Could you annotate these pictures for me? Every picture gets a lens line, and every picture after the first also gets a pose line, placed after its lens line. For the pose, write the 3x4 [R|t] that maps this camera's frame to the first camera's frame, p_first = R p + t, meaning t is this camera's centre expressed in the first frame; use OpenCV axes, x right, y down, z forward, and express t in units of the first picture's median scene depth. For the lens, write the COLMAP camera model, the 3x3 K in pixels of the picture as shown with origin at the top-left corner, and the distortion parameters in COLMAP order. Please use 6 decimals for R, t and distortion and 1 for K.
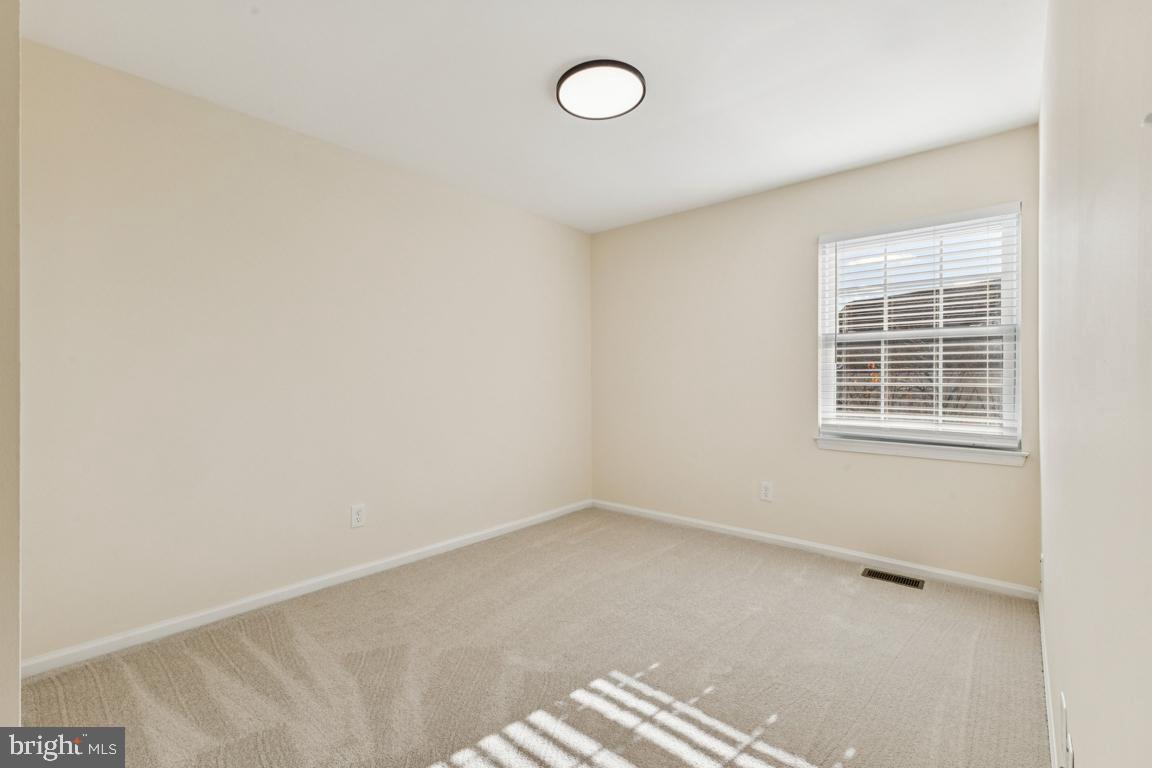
lens RADIAL K [[509.6, 0, 575.7], [0, 509.6, 376.9], [0, 0, 1]] dist [0.001043, 0.000160]
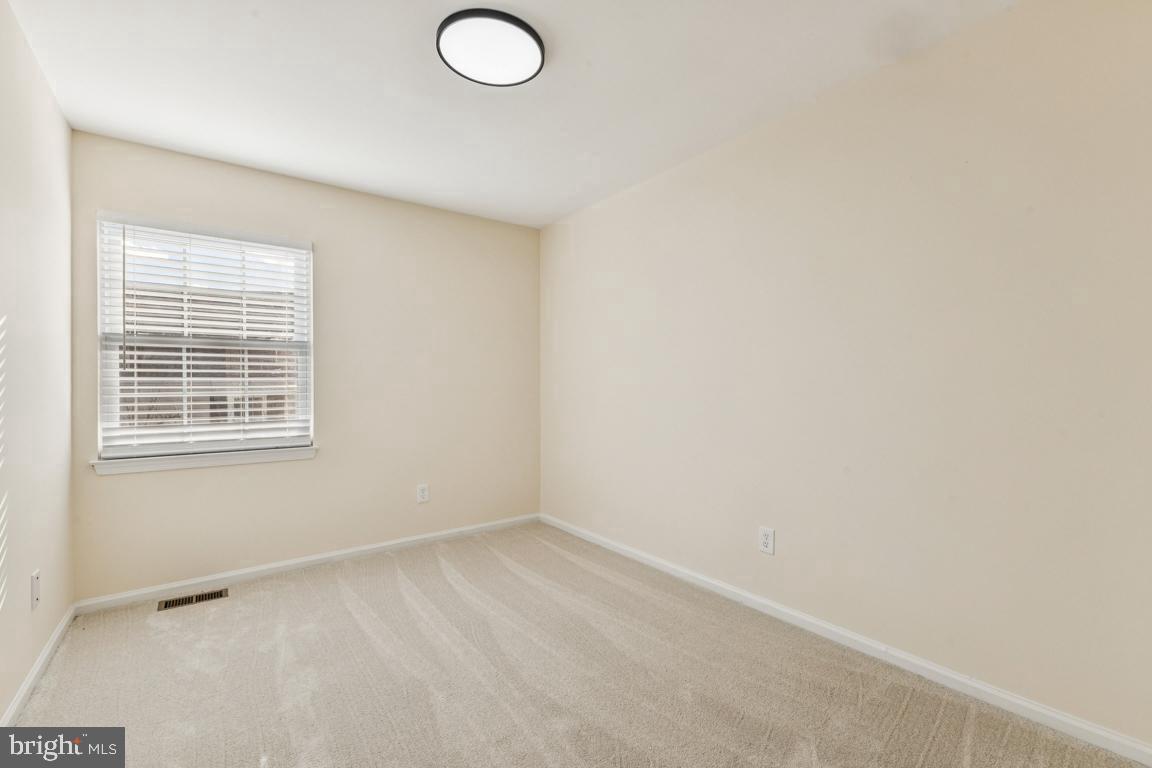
lens RADIAL K [[503.2, 0, 576.0], [0, 503.2, 384.0], [0, 0, 1]] dist [-0.000519, -0.000095]
pose [[0.193607, 0.004617, 0.981068, -0.162496], [0.001351, 0.999987, -0.004973, 0.001353], [-0.981078, 0.002288, 0.193599, 0.128226]]
